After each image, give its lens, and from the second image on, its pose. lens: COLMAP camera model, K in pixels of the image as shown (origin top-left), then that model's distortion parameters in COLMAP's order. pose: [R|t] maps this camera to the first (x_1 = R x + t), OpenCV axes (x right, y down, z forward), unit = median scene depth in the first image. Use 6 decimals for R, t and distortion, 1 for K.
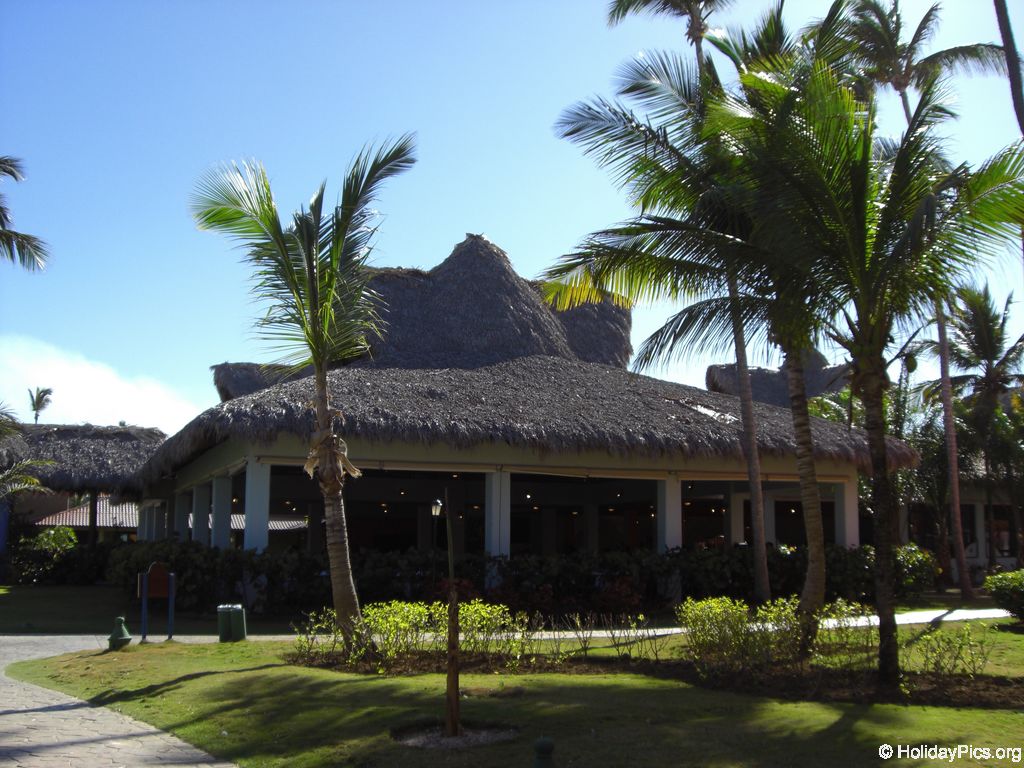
lens RADIAL K [[1133.8, 0, 513.2], [0, 1133.8, 408.4], [0, 0, 1]] dist [-0.224612, 0.286630]
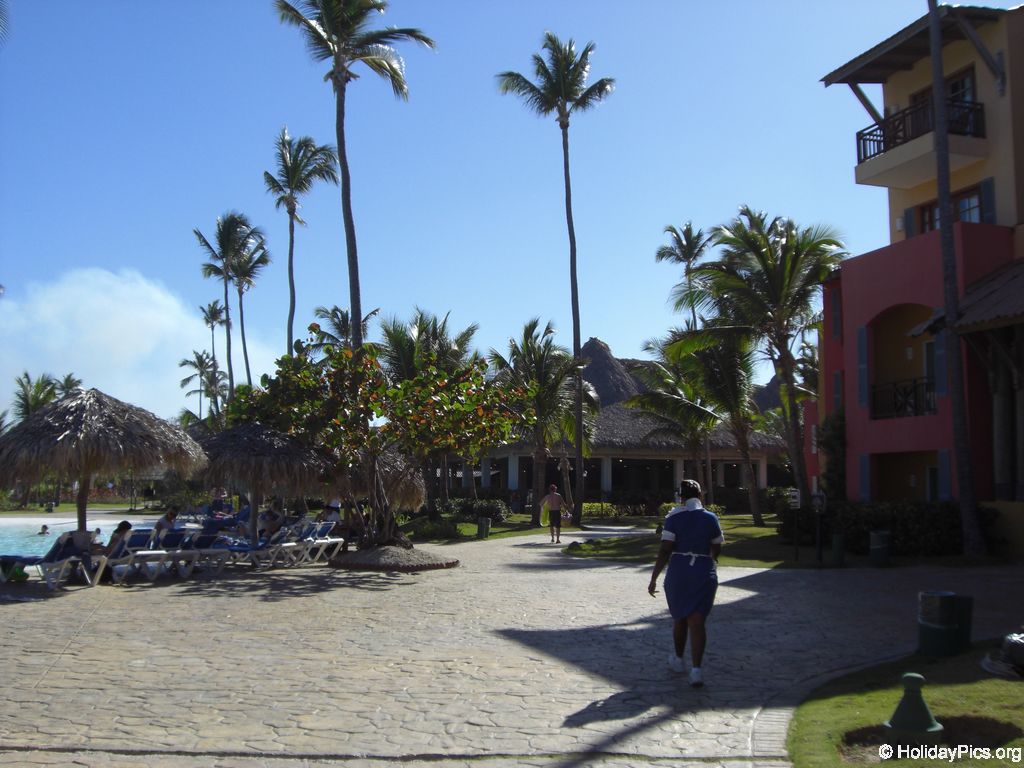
lens RADIAL K [[1133.8, 0, 513.2], [0, 1133.8, 408.4], [0, 0, 1]] dist [-0.224612, 0.286630]
pose [[0.996068, -0.007997, -0.088234, 0.002637], [0.012443, 0.998674, 0.049953, -0.174652], [0.087717, -0.050855, 0.994846, -1.454602]]
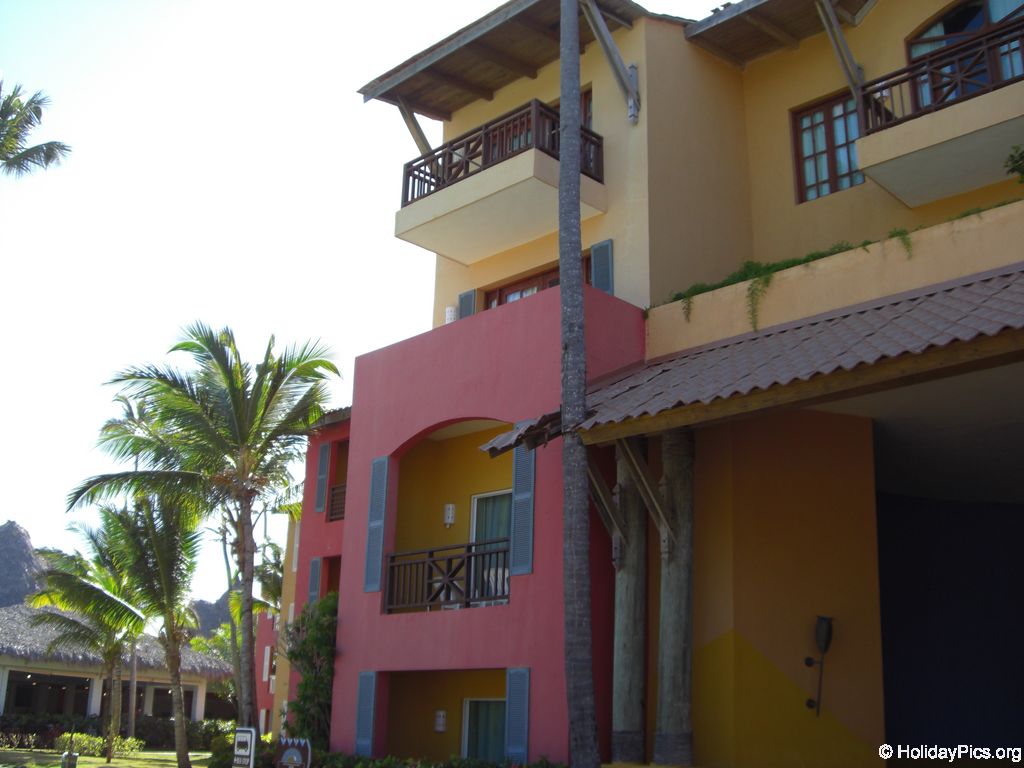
lens RADIAL K [[1133.8, 0, 513.2], [0, 1133.8, 408.4], [0, 0, 1]] dist [-0.224612, 0.286630]
pose [[0.922517, 0.133424, 0.362160, 0.058704], [-0.075146, 0.982481, -0.170542, -0.128640], [-0.378570, 0.130113, 0.916382, -1.081054]]
